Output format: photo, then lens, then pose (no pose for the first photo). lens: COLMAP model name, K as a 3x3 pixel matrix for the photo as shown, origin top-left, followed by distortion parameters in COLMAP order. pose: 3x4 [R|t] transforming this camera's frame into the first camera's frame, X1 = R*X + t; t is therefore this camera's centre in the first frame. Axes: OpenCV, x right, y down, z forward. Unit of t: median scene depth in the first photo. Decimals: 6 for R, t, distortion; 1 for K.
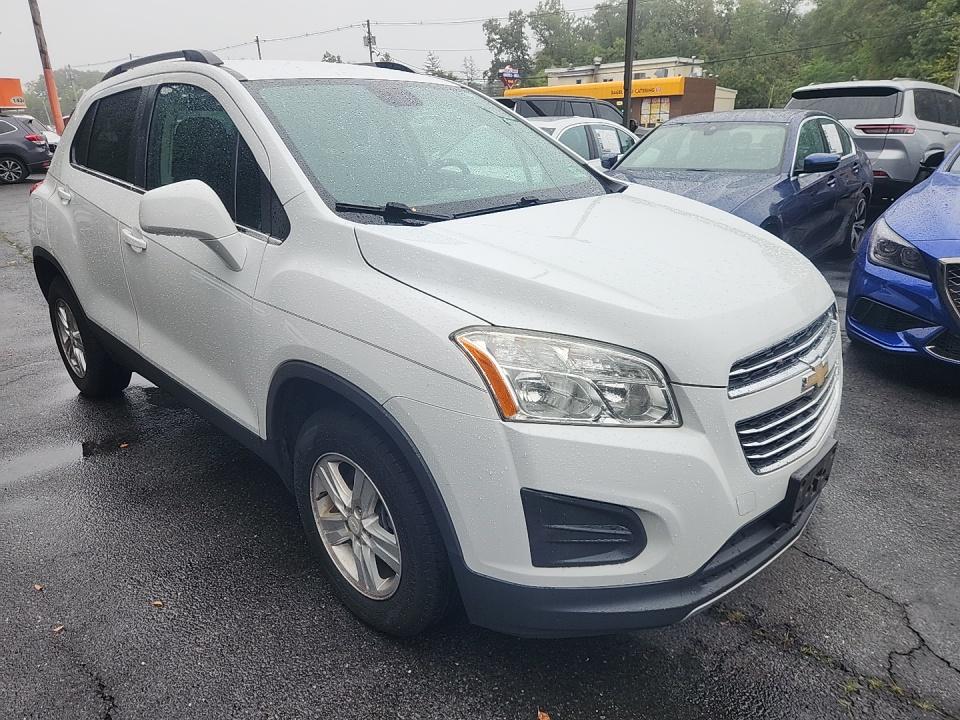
lens RADIAL K [[646.3, 0, 479.9], [0, 646.3, 359.2], [0, 0, 1]] dist [0.009098, 0.001082]
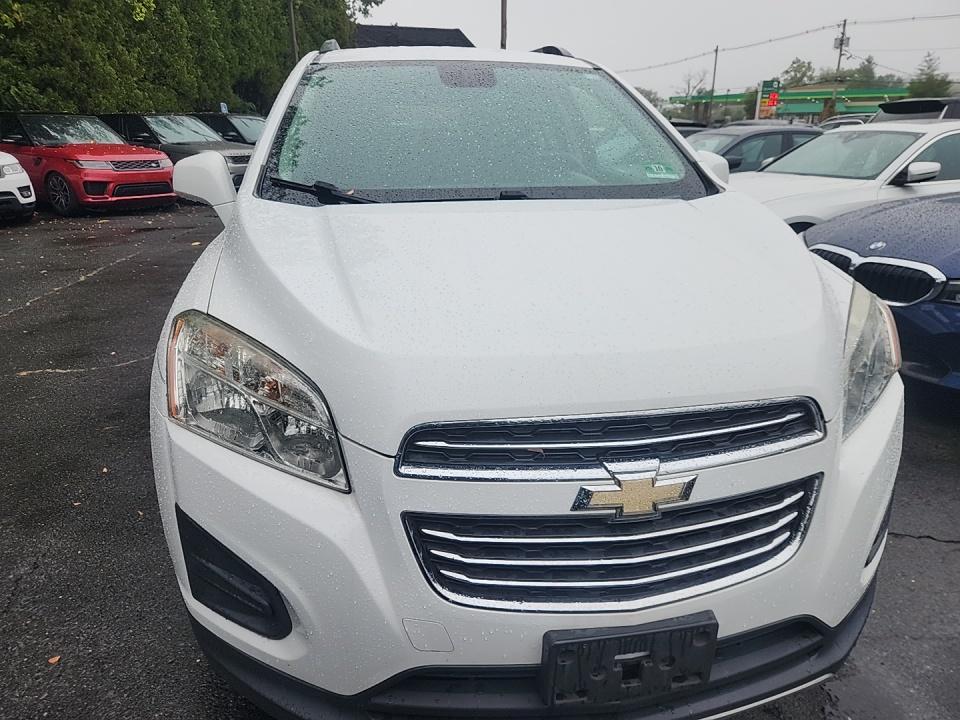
lens RADIAL K [[646.3, 0, 480.0], [0, 646.3, 361.3], [0, 0, 1]] dist [0.009098, 0.001082]
pose [[0.806700, 0.208459, -0.552973, 0.622335], [-0.214696, 0.975164, 0.054410, -0.087244], [0.550582, 0.074829, 0.831421, 0.358652]]
